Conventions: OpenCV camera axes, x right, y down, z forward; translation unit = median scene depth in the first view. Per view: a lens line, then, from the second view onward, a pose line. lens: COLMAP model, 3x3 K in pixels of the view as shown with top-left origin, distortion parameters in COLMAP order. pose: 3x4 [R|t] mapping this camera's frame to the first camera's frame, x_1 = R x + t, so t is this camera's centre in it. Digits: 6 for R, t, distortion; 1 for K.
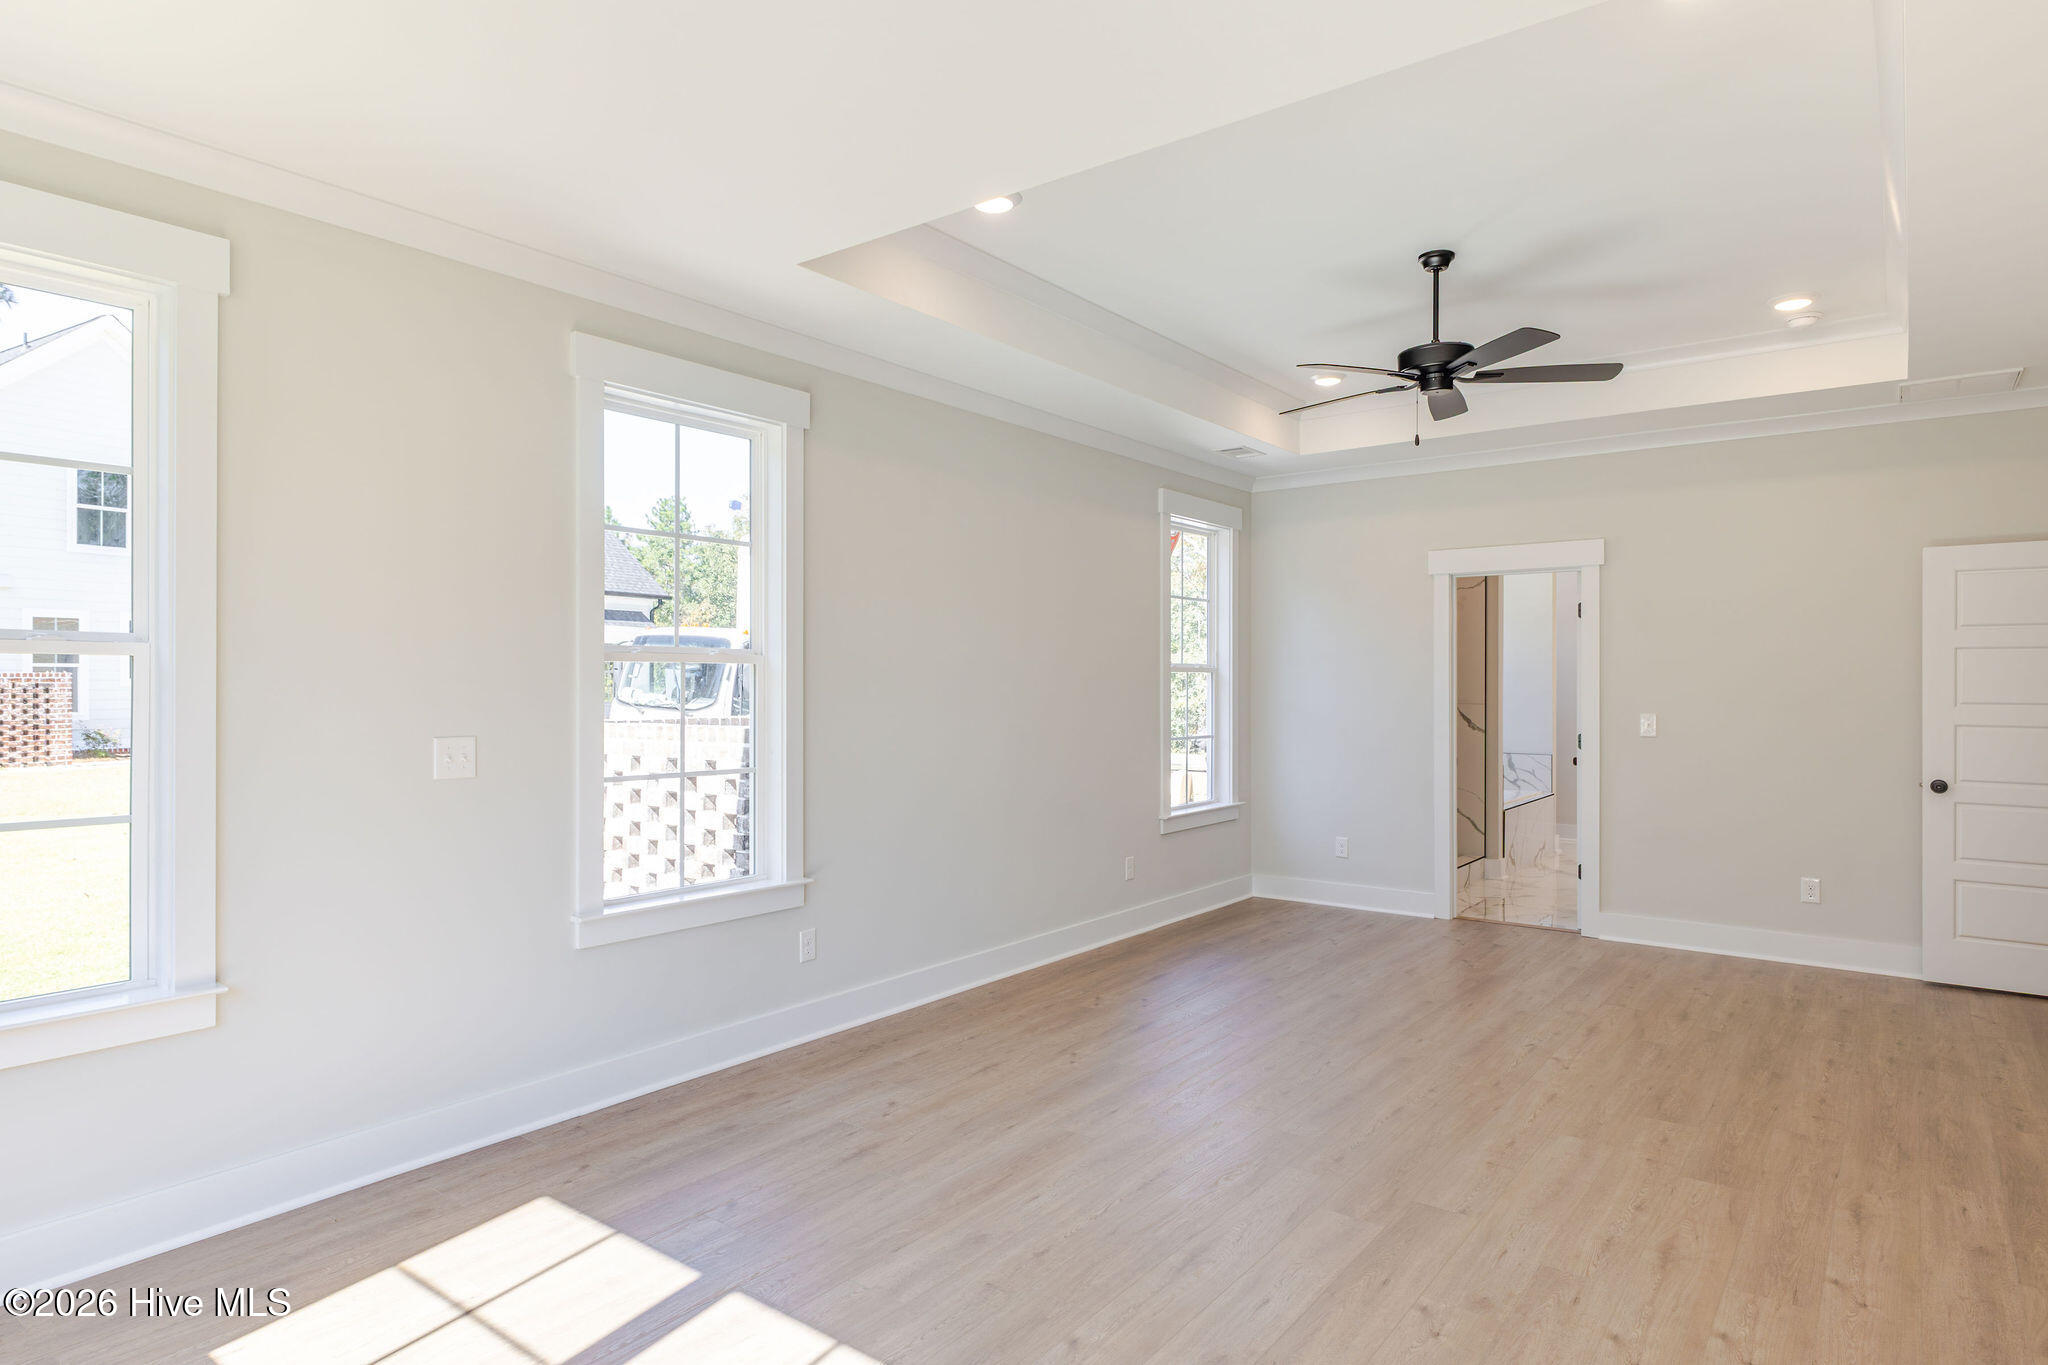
lens RADIAL K [[1158.9, 0, 1009.7], [0, 1158.9, 681.4], [0, 0, 1]] dist [0.005624, -0.005161]
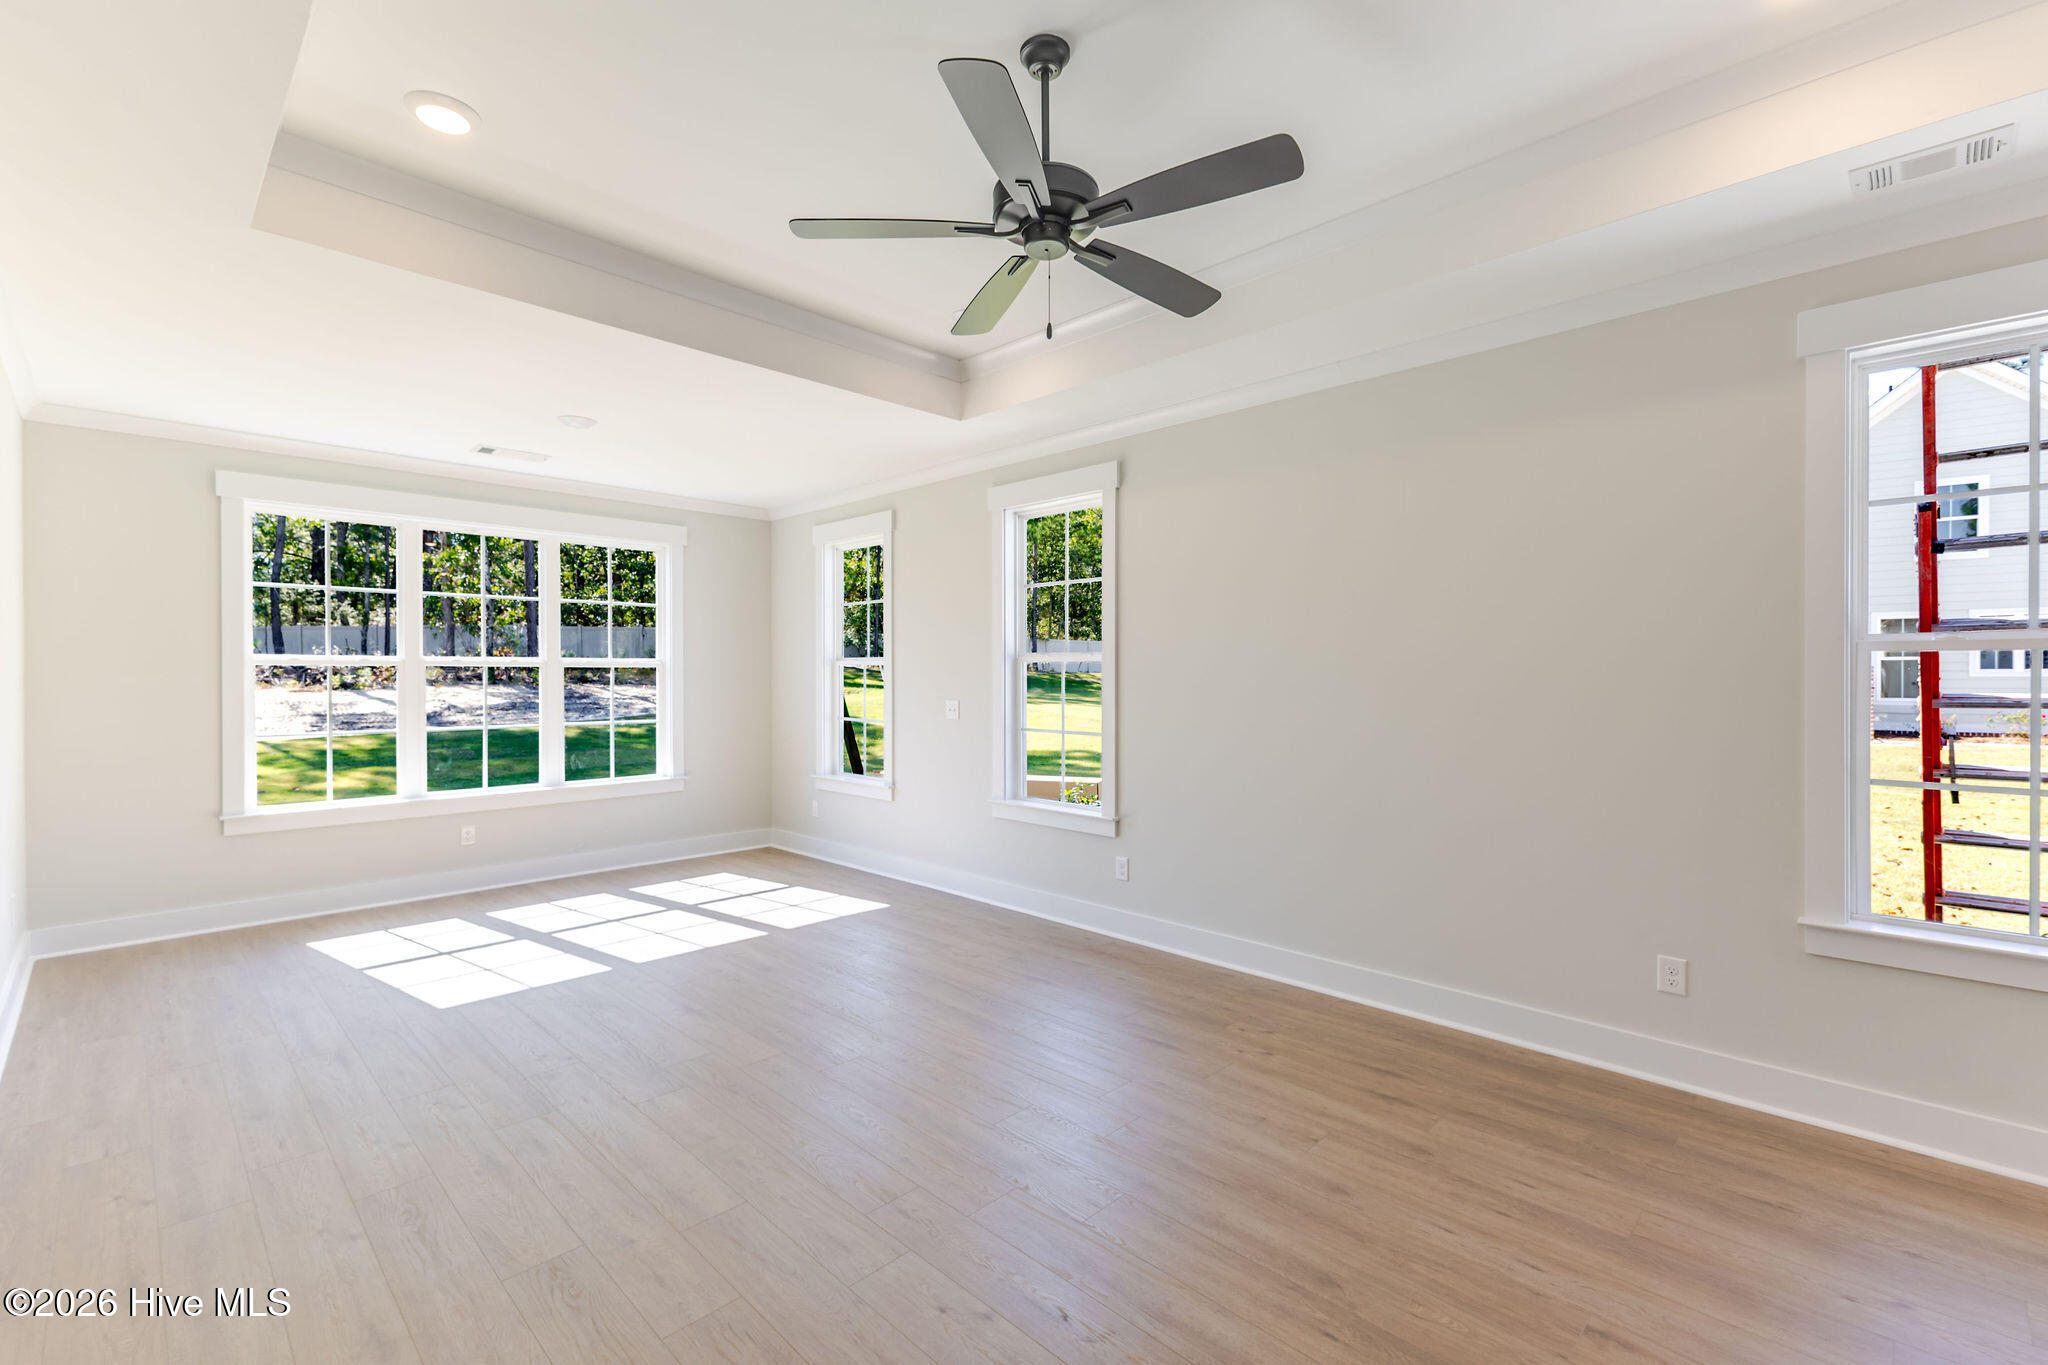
lens RADIAL K [[876.2, 0, 1034.6], [0, 876.2, 678.6], [0, 0, 1]] dist [0.009186, -0.002101]
pose [[-0.108963, 0.005392, -0.994031, 1.032592], [0.001431, 0.999985, 0.005267, 0.001051], [0.994045, -0.000849, -0.108969, 1.221176]]
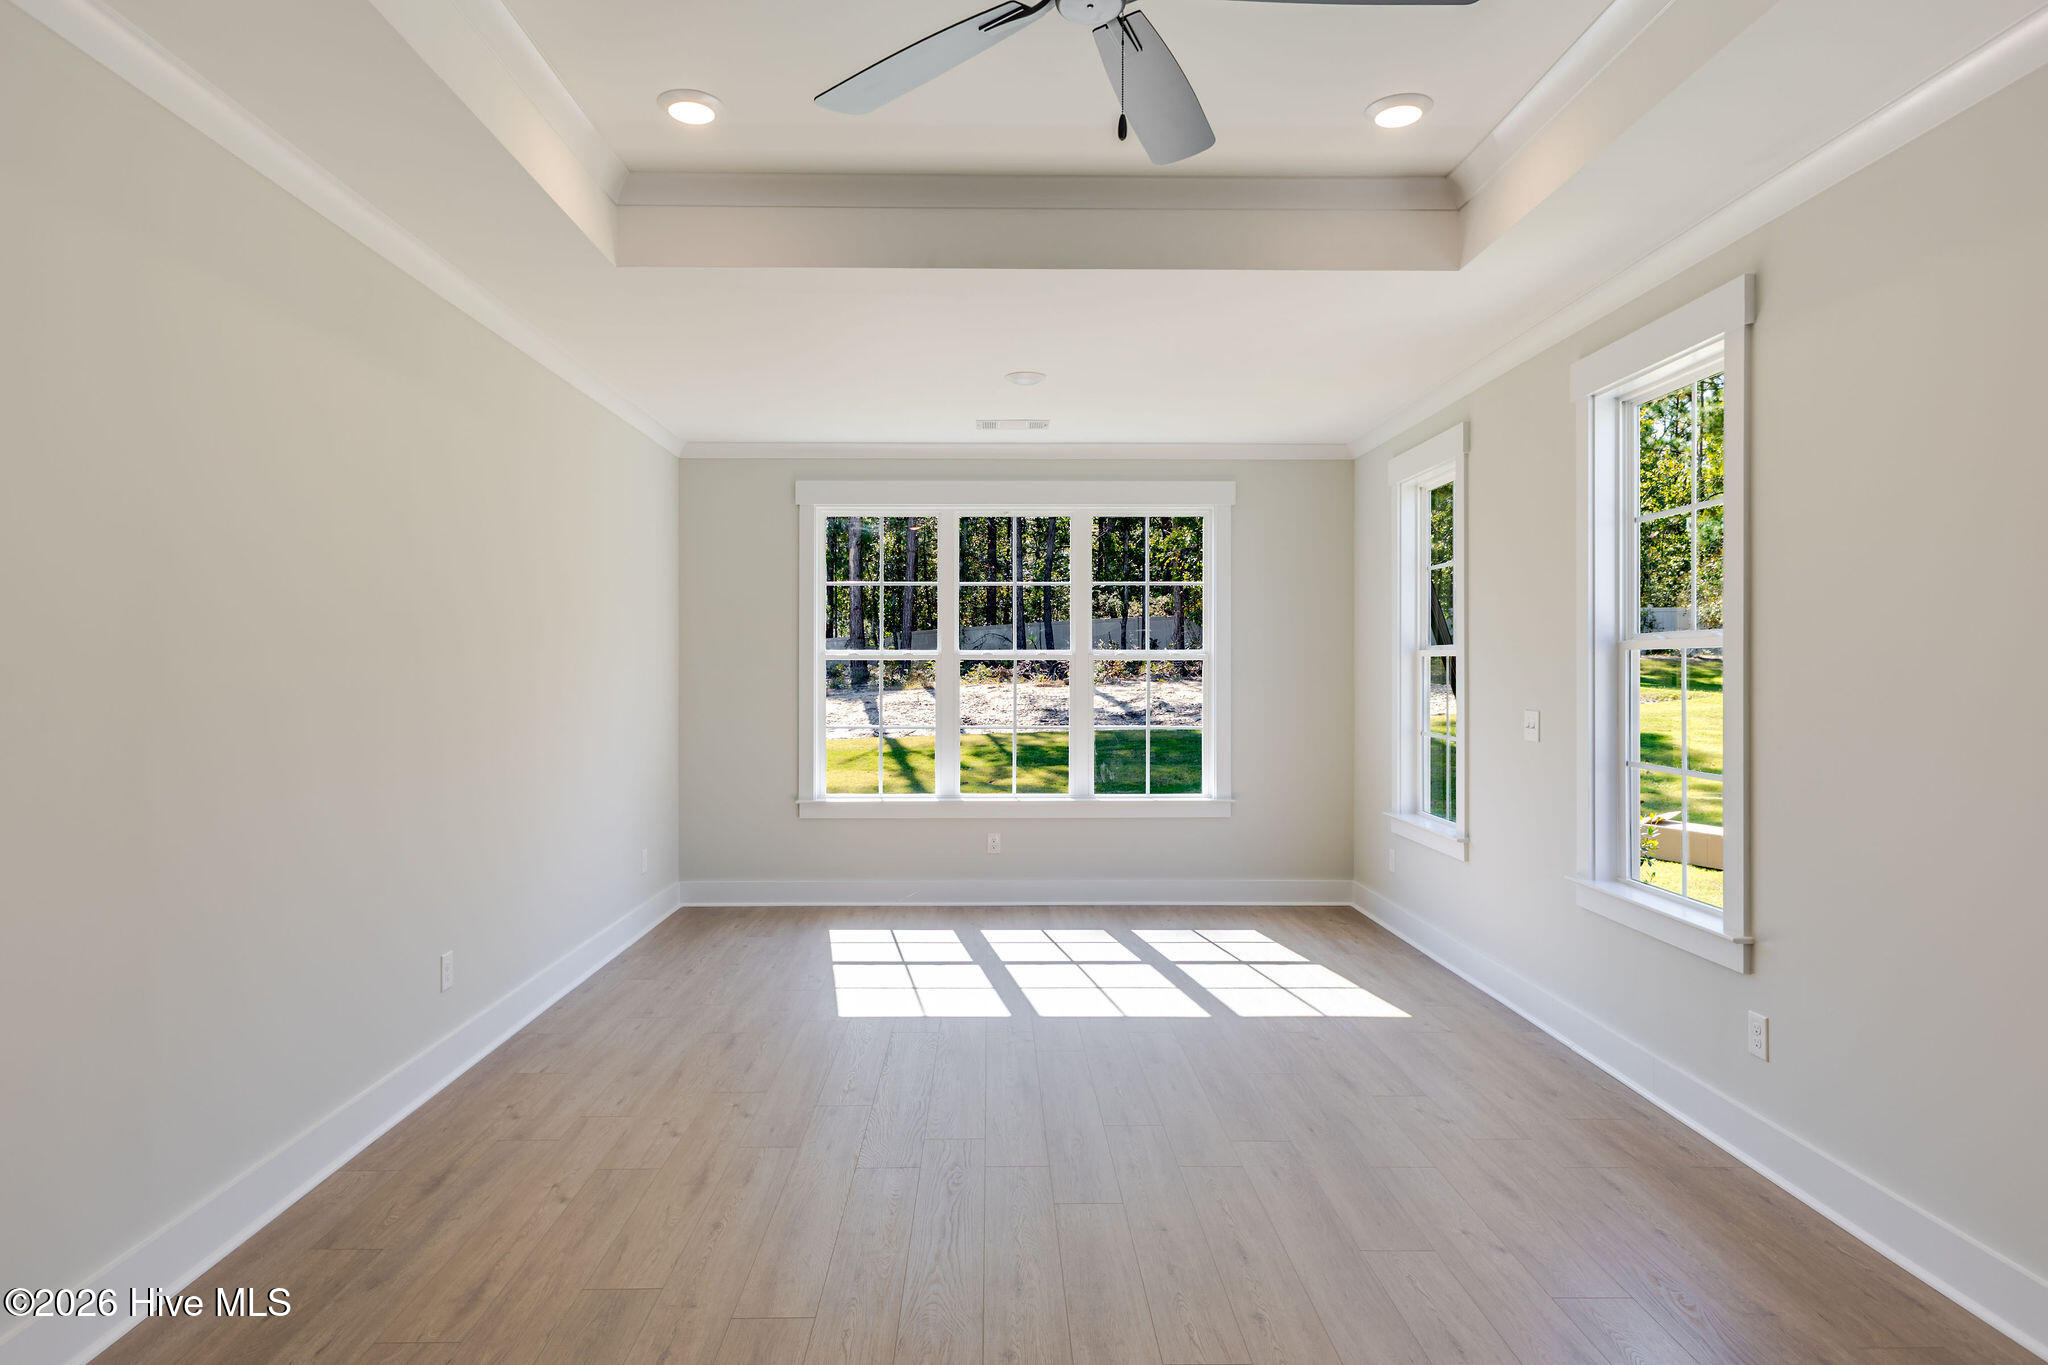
lens RADIAL K [[1158.9, 0, 1011.6], [0, 1158.9, 658.6], [0, 0, 1]] dist [0.005624, -0.005161]
pose [[-0.776457, -0.006677, -0.630135, 0.776340], [-0.000952, 0.999955, -0.009423, 0.001615], [0.630169, -0.006717, -0.776429, 1.536627]]
